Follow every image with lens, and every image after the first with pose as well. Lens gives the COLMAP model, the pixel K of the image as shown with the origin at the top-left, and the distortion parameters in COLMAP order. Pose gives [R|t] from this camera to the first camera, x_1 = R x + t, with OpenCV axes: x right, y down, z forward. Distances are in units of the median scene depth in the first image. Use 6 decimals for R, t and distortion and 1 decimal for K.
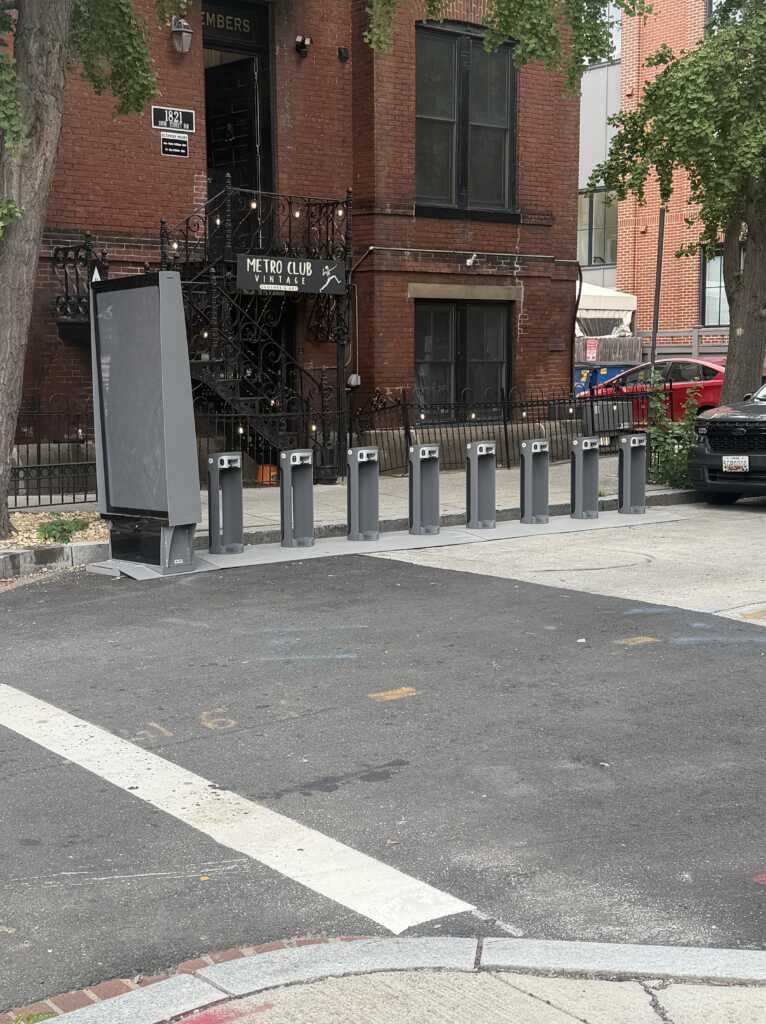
lens RADIAL K [[1419.0, 0, 383.1], [0, 1419.0, 509.5], [0, 0, 1]] dist [0.085021, 0.000000]
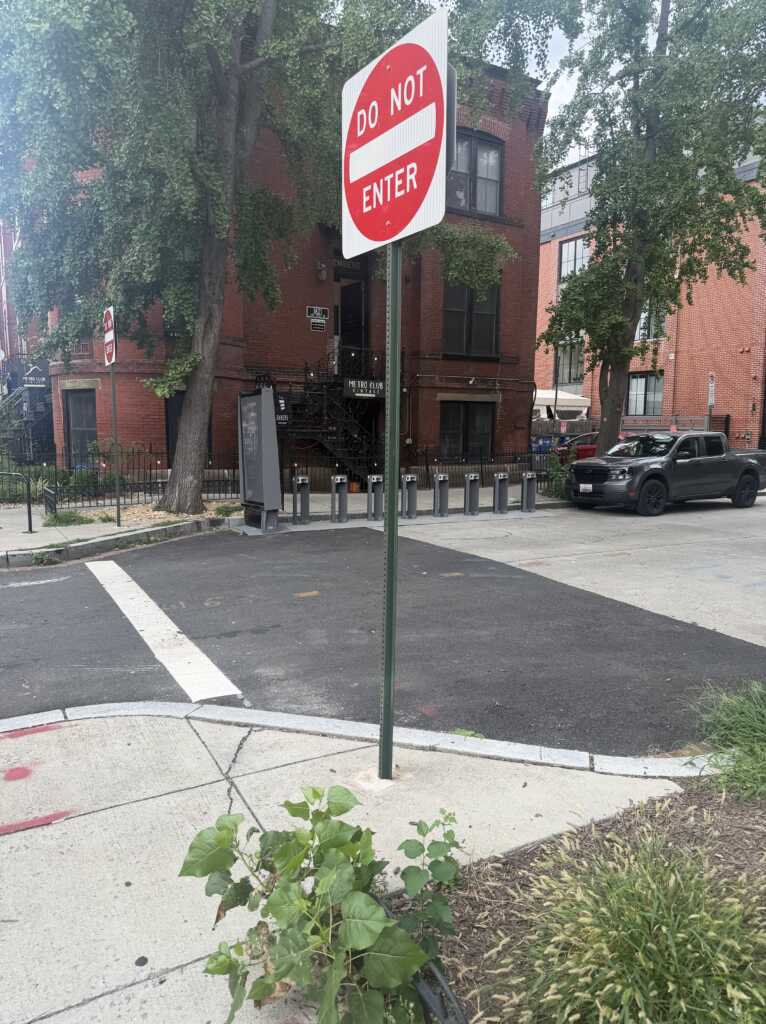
lens RADIAL K [[713.4, 0, 383.1], [0, 713.4, 517.3], [0, 0, 1]] dist [0.051147, -0.005807]
pose [[0.987693, 0.034240, -0.152608, 0.162797], [-0.031384, 0.999285, 0.021086, -0.005290], [0.153221, -0.016037, 0.988062, -0.010204]]
